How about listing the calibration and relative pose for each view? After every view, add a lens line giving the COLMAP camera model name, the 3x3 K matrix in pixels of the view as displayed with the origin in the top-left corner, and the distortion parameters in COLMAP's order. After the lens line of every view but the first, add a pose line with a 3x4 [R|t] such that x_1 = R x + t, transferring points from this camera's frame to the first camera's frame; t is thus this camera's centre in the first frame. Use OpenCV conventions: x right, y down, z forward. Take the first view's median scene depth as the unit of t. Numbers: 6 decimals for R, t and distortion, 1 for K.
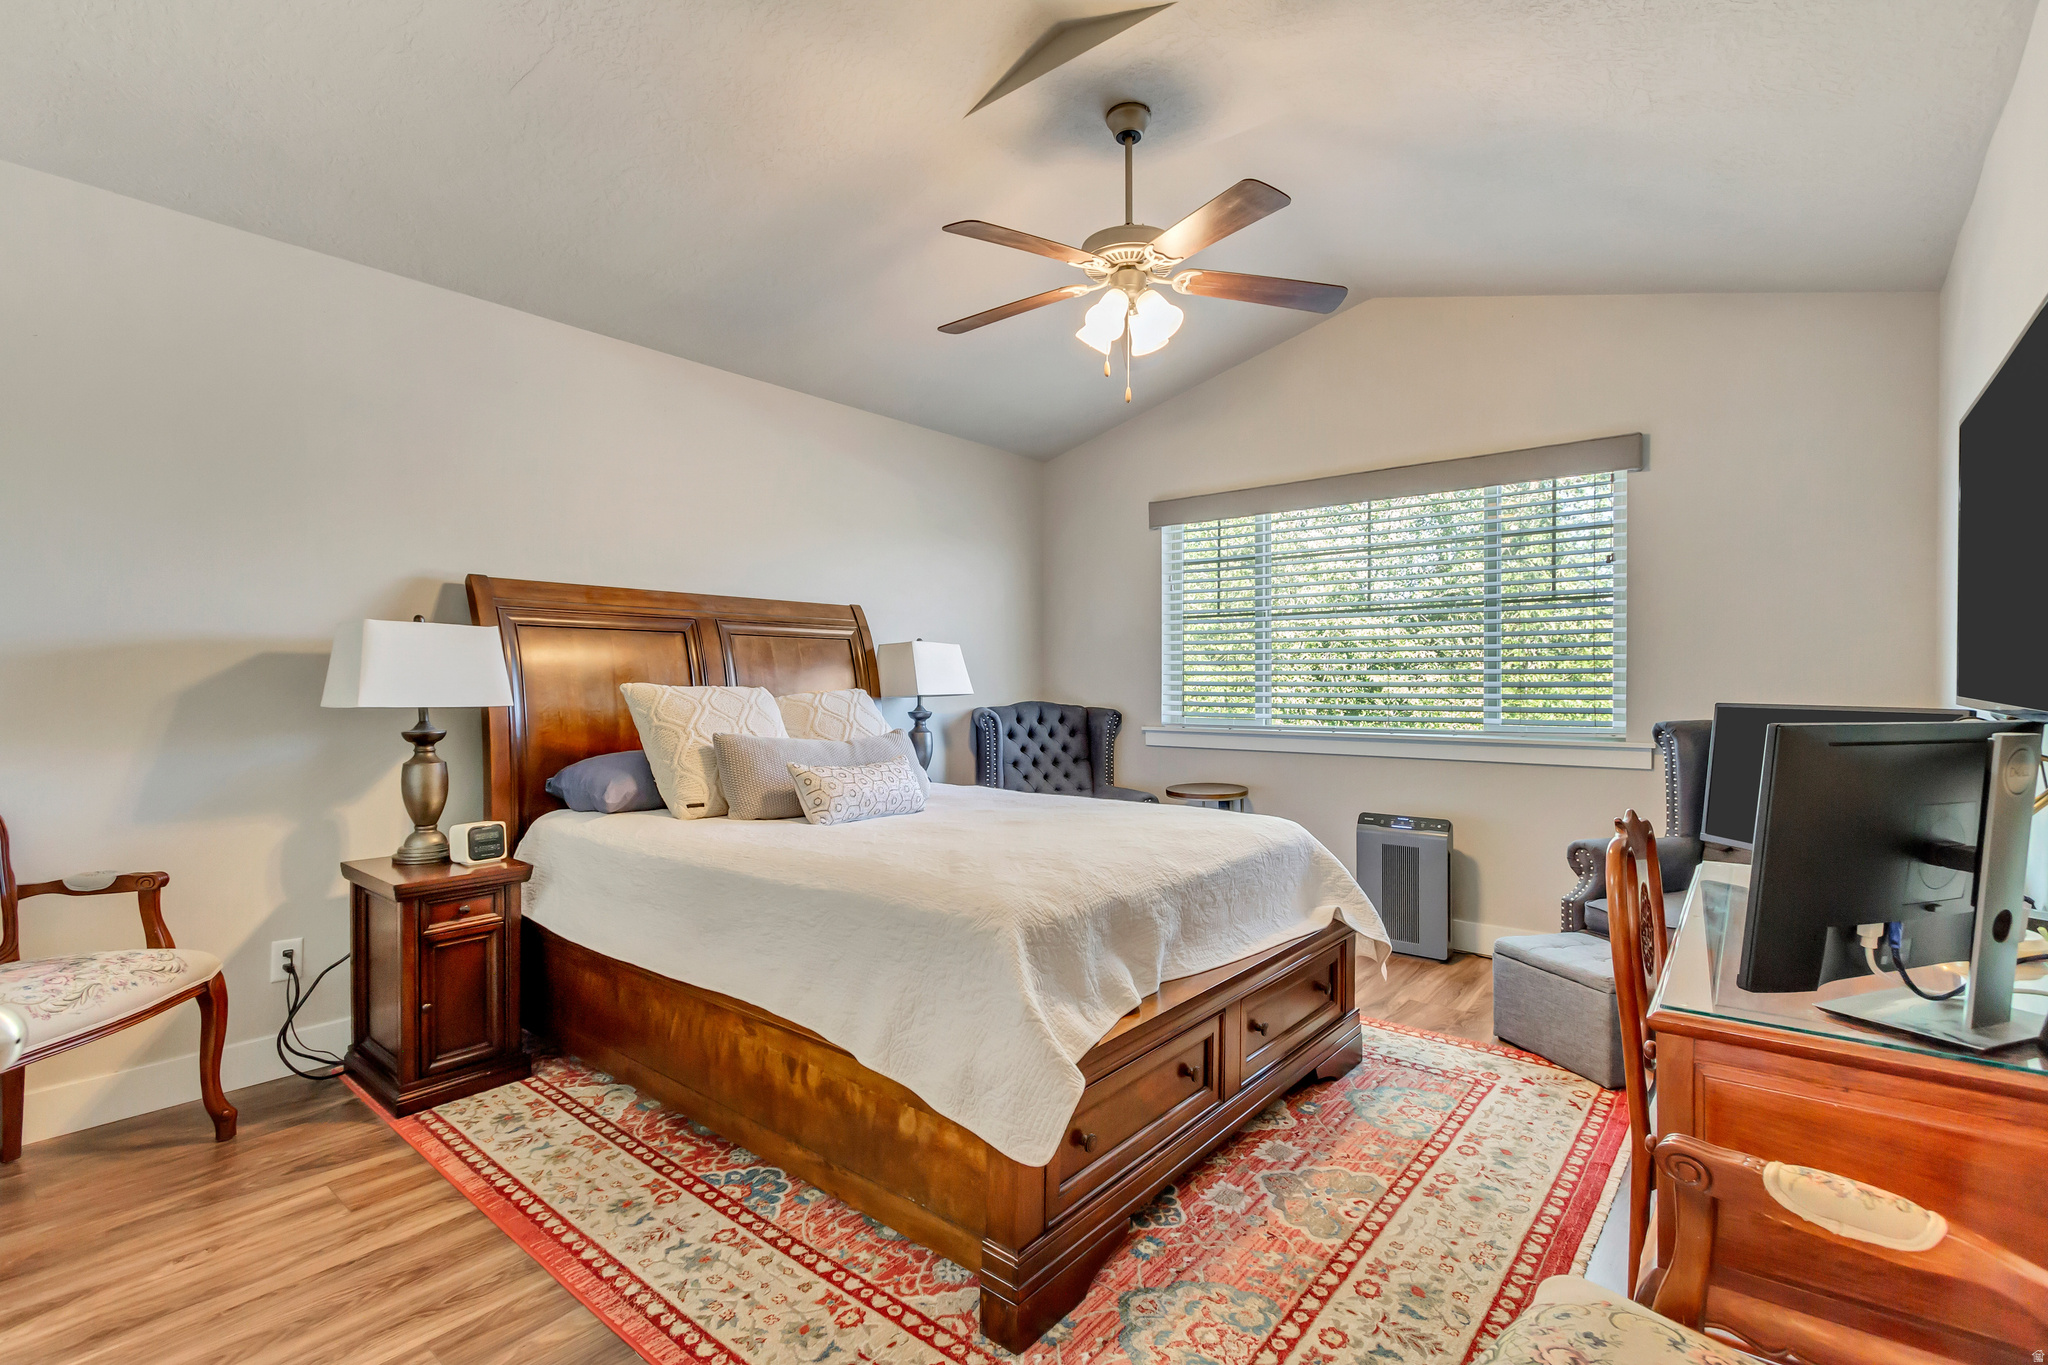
lens RADIAL K [[967.9, 0, 1018.2], [0, 967.9, 686.2], [0, 0, 1]] dist [0.003415, -0.000662]
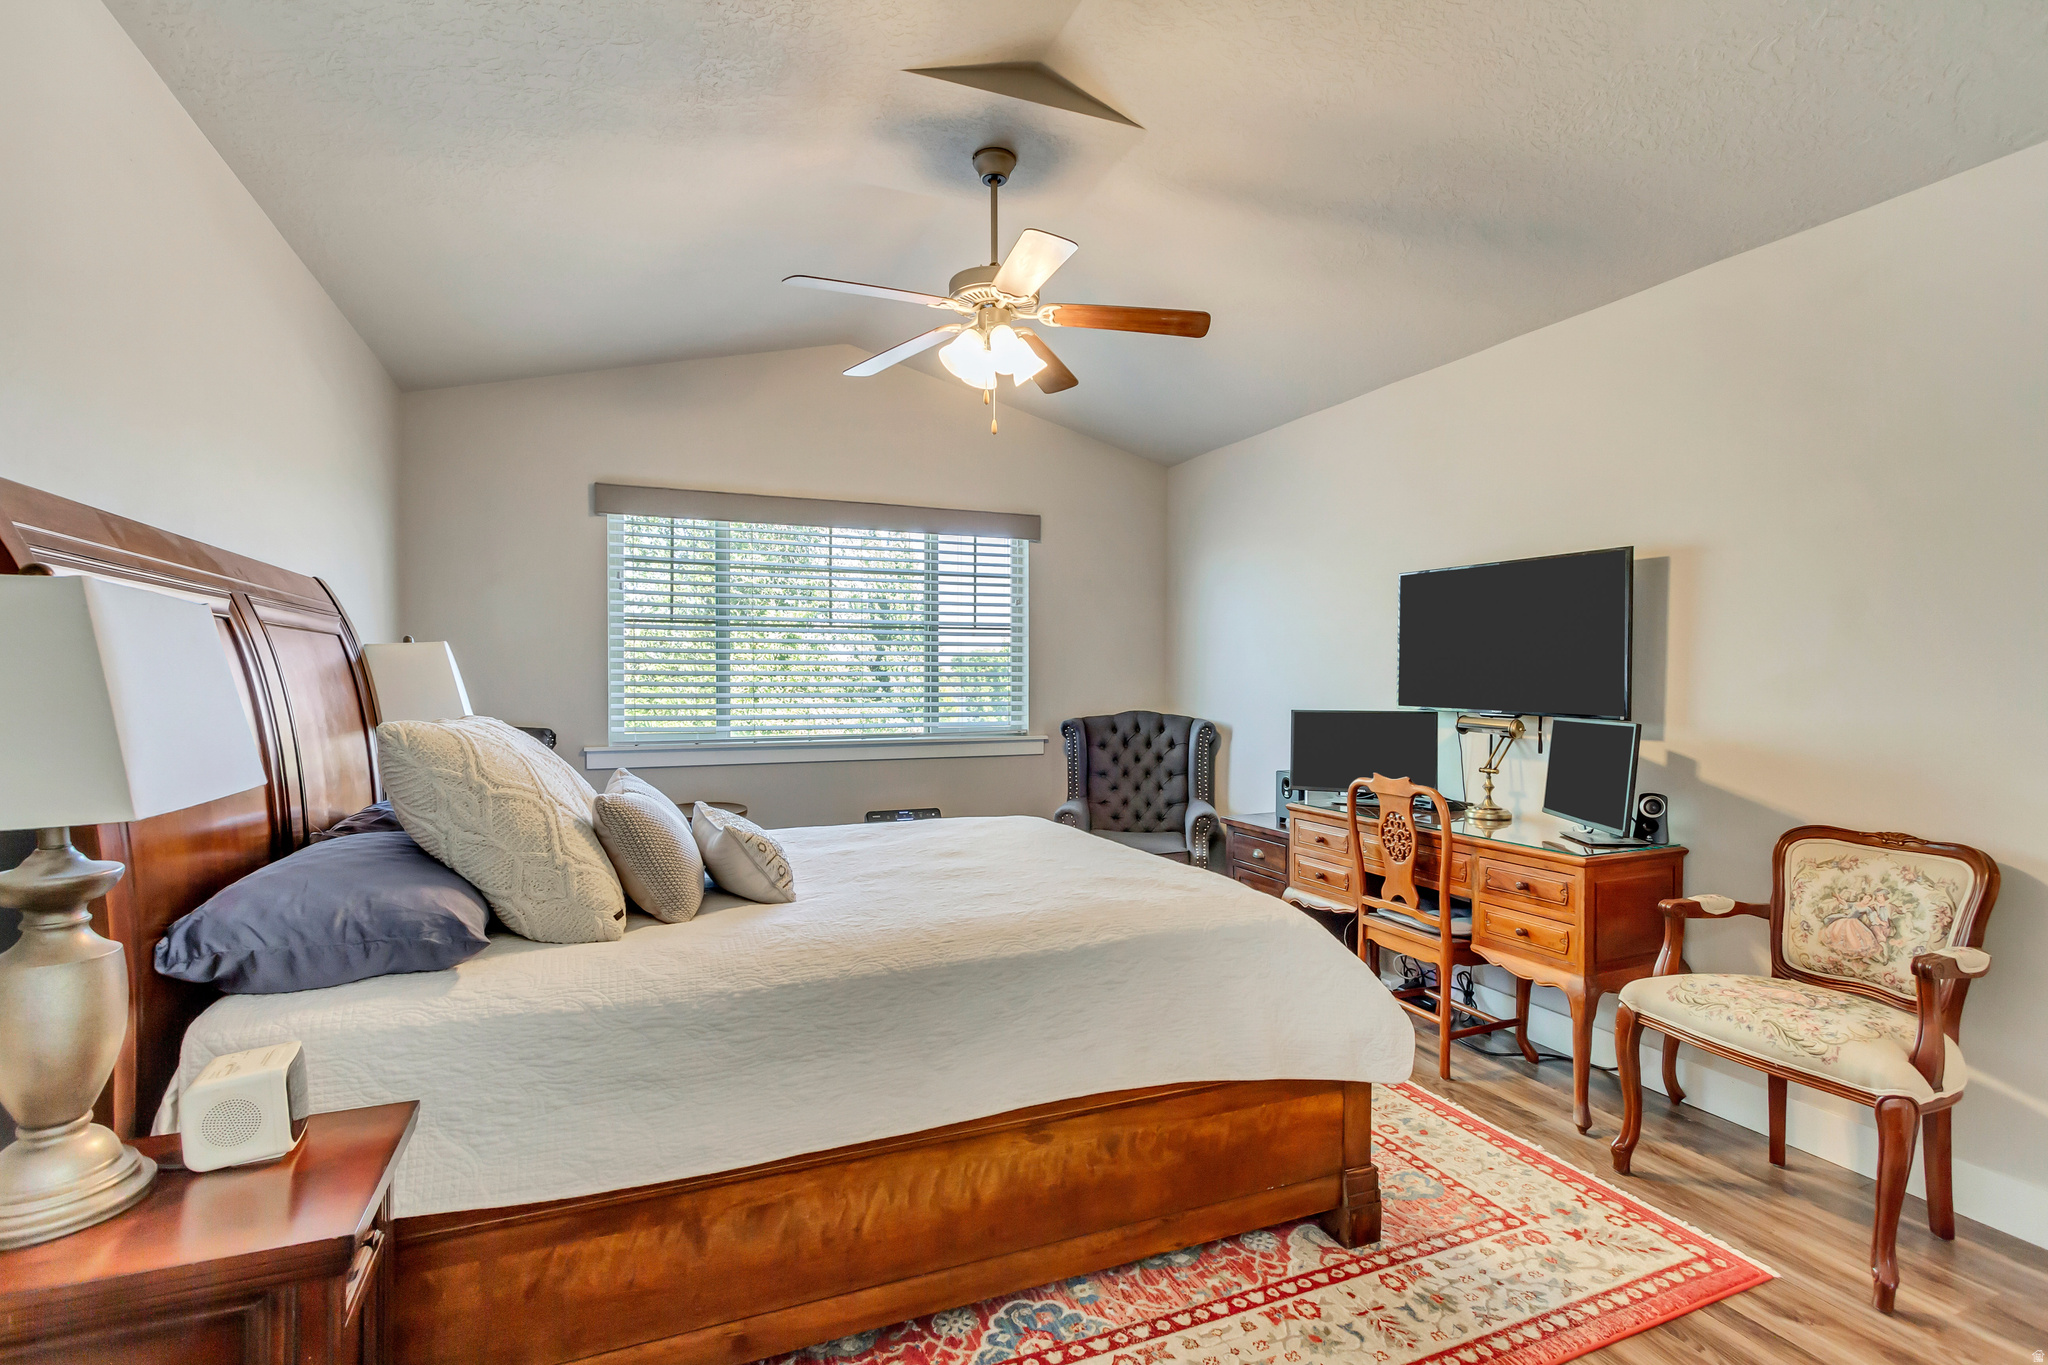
lens RADIAL K [[967.9, 0, 1022.3], [0, 967.9, 679.3], [0, 0, 1]] dist [0.003415, -0.000662]
pose [[0.449172, 0.001034, 0.893444, -0.863931], [0.003408, 0.999990, -0.002870, -0.026968], [-0.893439, 0.004334, 0.449164, 0.543402]]
